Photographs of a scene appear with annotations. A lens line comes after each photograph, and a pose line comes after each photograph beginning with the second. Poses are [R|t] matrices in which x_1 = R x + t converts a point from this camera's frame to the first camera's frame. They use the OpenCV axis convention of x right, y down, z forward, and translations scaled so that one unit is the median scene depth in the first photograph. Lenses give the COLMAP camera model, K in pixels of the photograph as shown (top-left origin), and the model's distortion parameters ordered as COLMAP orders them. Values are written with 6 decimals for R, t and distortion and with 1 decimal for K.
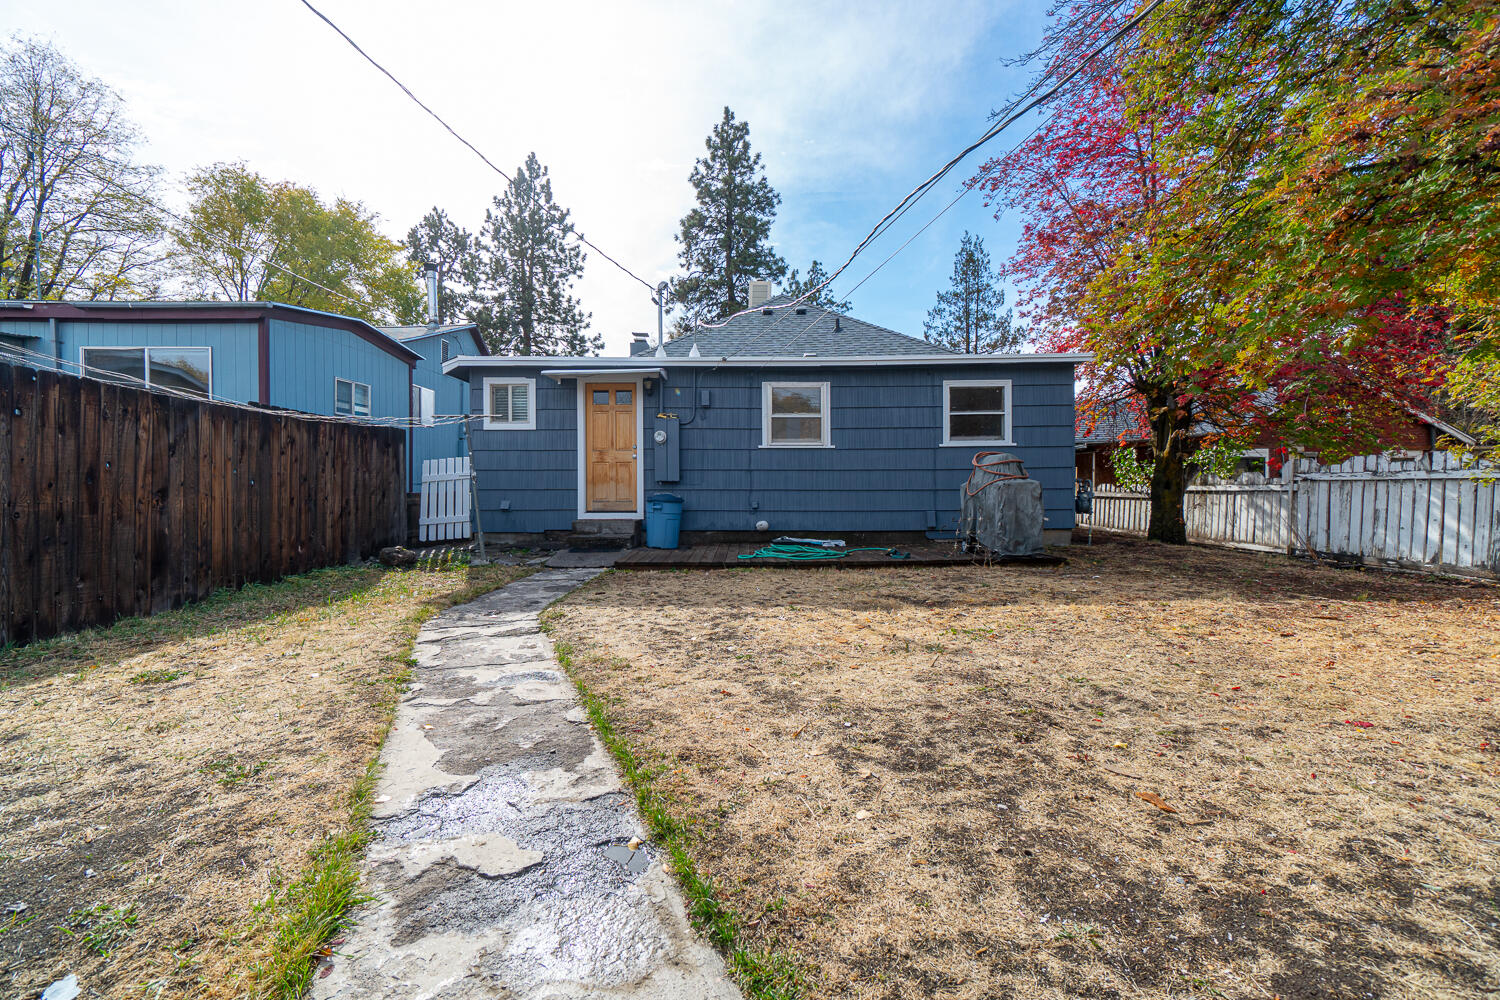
lens RADIAL K [[635.9, 0, 750.0], [0, 635.9, 500.0], [0, 0, 1]] dist [0.001369, 0.000777]
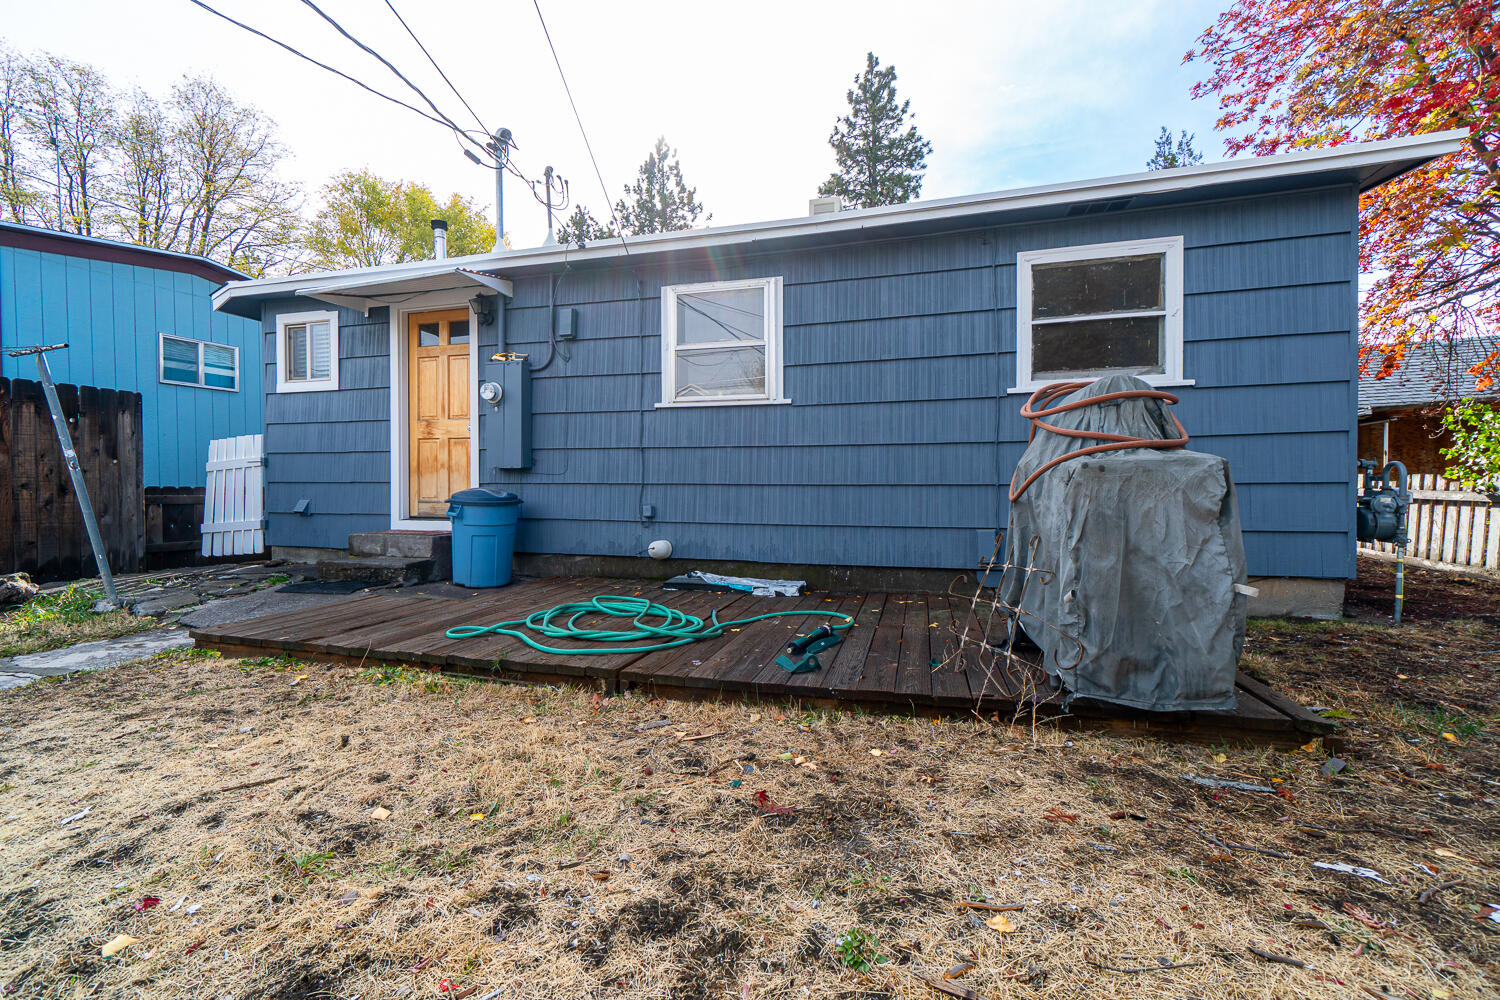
lens RADIAL K [[635.9, 0, 750.0], [0, 635.9, 500.0], [0, 0, 1]] dist [0.001369, 0.000777]
pose [[0.962533, 0.009126, -0.271011, 0.202101], [-0.006989, 0.999936, 0.008849, -0.006105], [0.271075, -0.006623, 0.962536, 0.409507]]
